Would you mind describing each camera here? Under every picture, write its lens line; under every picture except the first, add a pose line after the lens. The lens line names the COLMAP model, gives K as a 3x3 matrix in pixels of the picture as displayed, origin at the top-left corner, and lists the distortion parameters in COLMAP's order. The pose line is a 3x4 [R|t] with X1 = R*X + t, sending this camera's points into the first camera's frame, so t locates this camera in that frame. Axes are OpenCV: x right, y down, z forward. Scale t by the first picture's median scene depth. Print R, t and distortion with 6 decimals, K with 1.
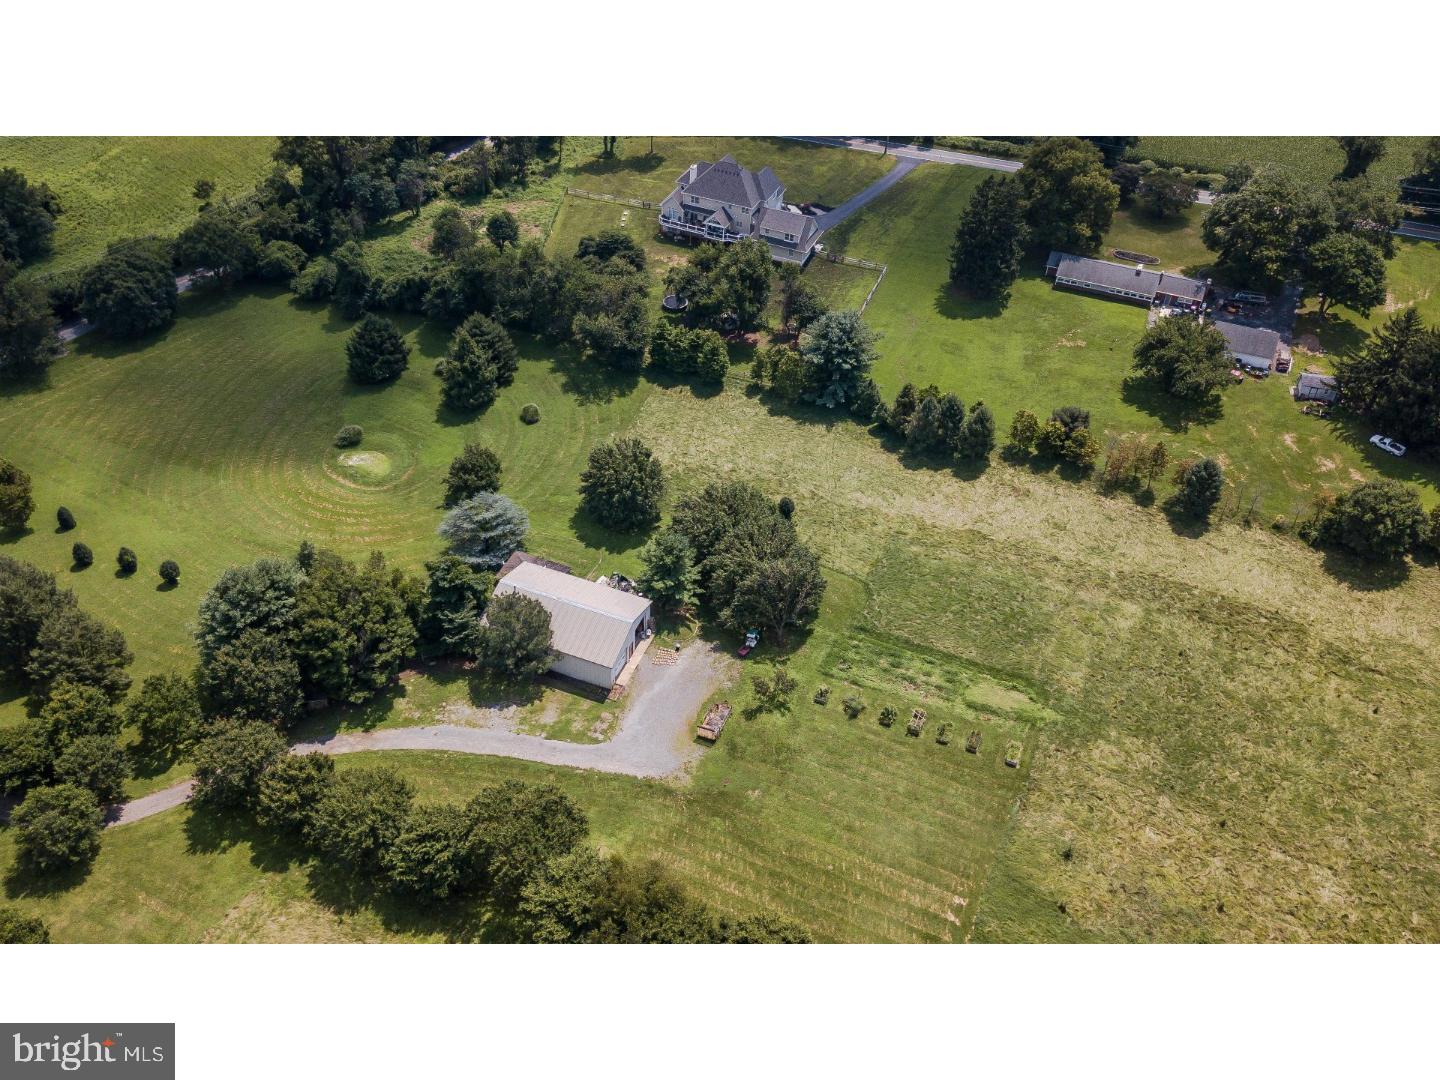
lens RADIAL K [[1251.5, 0, 676.1], [0, 1251.5, 489.3], [0, 0, 1]] dist [0.082758, -0.145575]
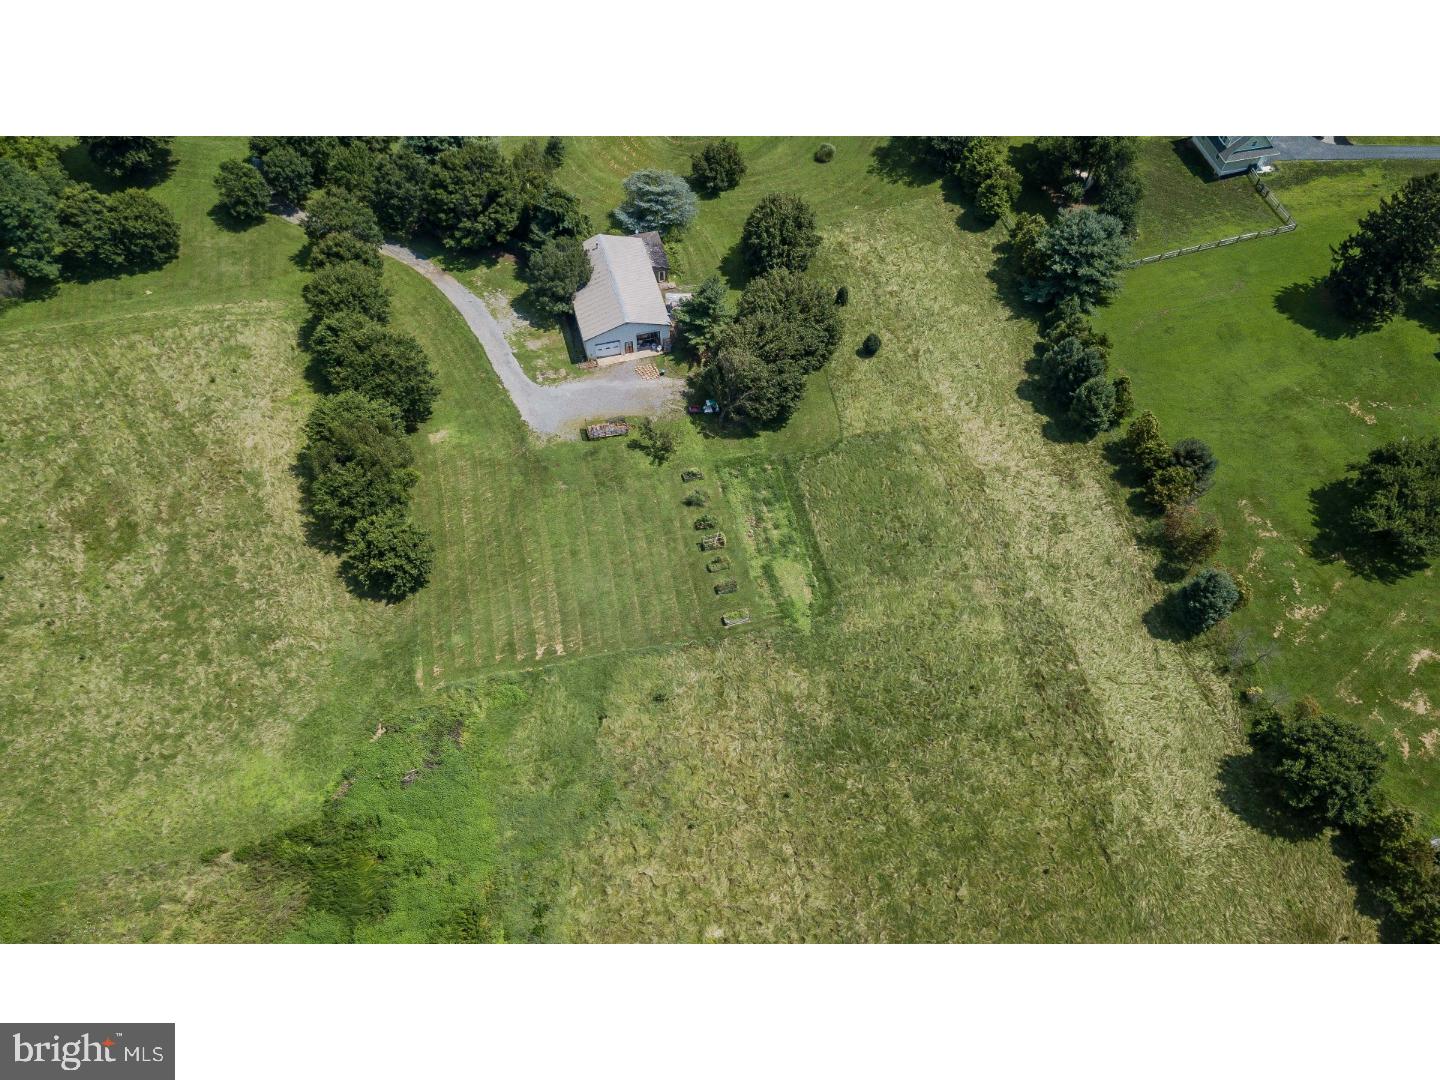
lens RADIAL K [[1111.2, 0, 712.1], [0, 1111.2, 545.6], [0, 0, 1]] dist [0.005377, 0.038583]
pose [[0.612011, 0.645776, -0.456526, 0.538384], [-0.496036, 0.763044, 0.414383, -0.172879], [0.615948, -0.027153, 0.787319, 0.232363]]
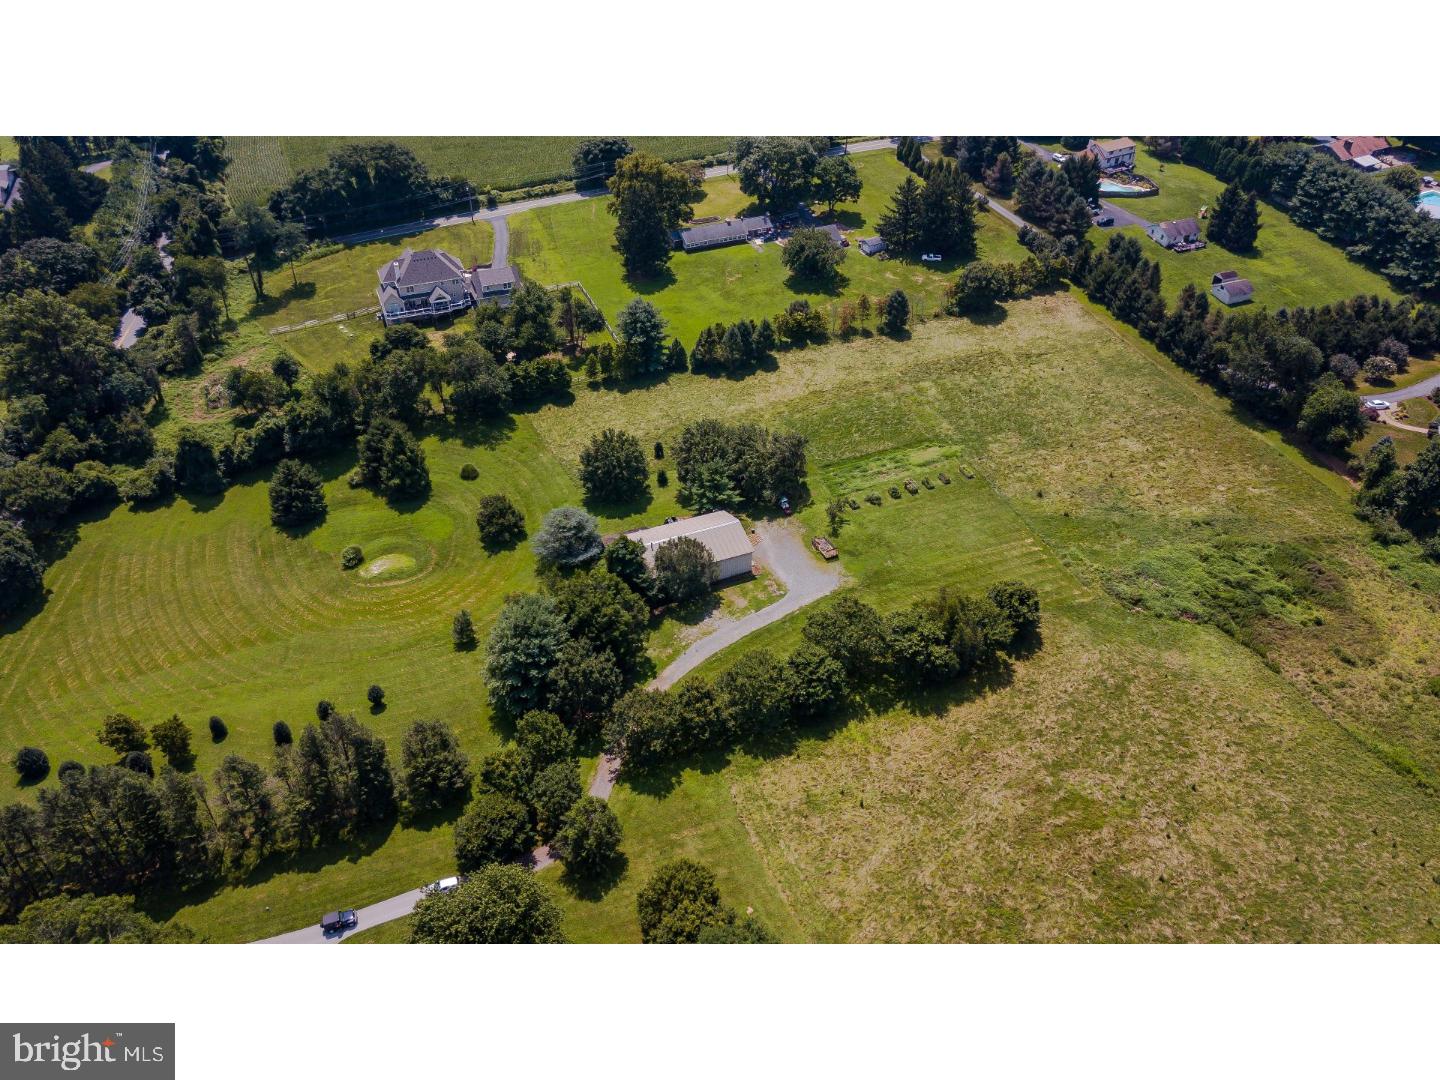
lens RADIAL K [[1111.2, 0, 712.1], [0, 1111.2, 545.6], [0, 0, 1]] dist [0.005377, 0.038583]
pose [[0.696641, -0.457676, 0.552471, -0.656233], [0.465505, 0.874326, 0.137325, -0.042610], [-0.545890, 0.161512, 0.822142, 0.033590]]
